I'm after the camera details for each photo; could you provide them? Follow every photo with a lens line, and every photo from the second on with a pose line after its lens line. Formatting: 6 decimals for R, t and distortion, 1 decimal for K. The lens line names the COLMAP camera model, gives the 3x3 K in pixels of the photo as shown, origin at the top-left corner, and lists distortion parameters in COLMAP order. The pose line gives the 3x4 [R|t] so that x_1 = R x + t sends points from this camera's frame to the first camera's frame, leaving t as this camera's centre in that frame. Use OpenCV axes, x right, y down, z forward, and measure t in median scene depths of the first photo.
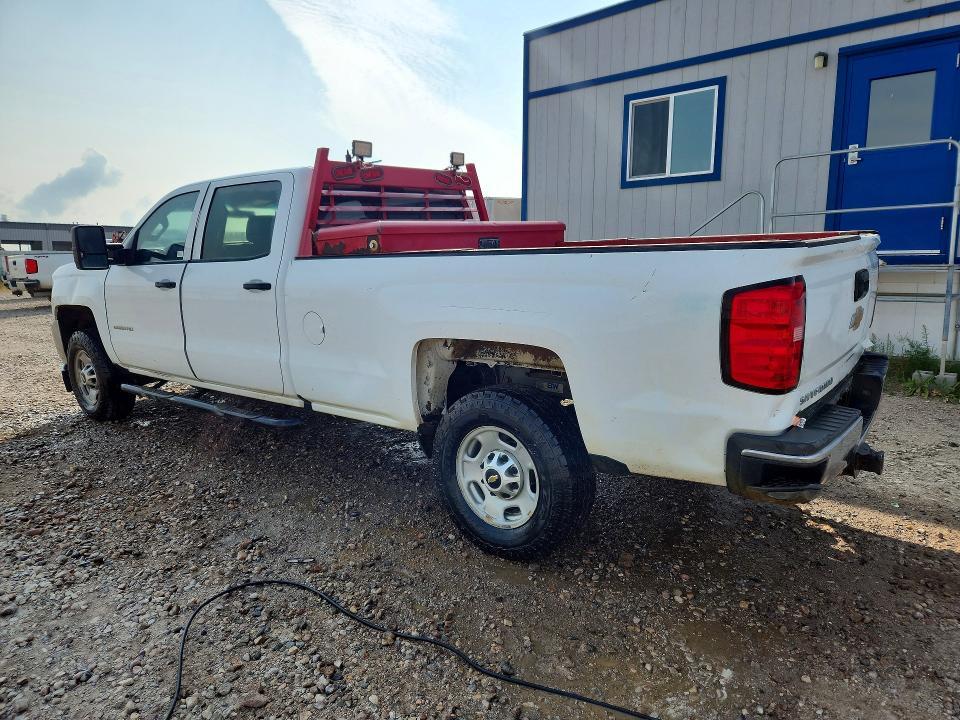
lens RADIAL K [[664.1, 0, 479.8], [0, 664.1, 362.3], [0, 0, 1]] dist [0.022421, -0.002364]
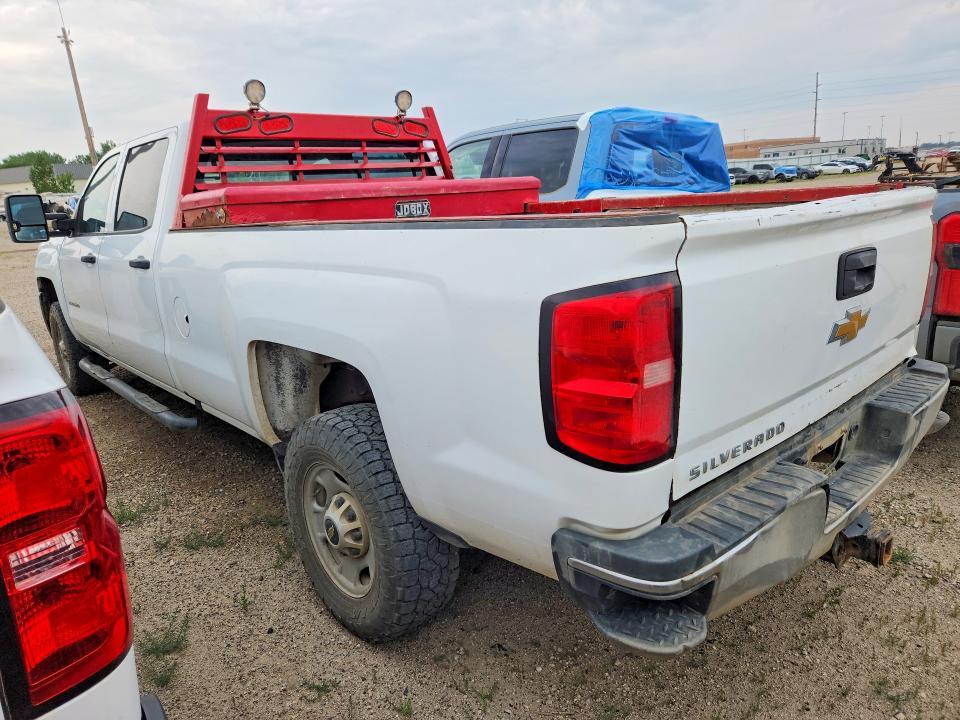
lens RADIAL K [[664.1, 0, 479.1], [0, 664.1, 361.7], [0, 0, 1]] dist [0.022421, -0.002364]
pose [[0.983970, 0.022562, -0.176903, 0.200360], [-0.010675, 0.997638, 0.067859, -0.042865], [0.178016, -0.064883, 0.981886, 0.187929]]
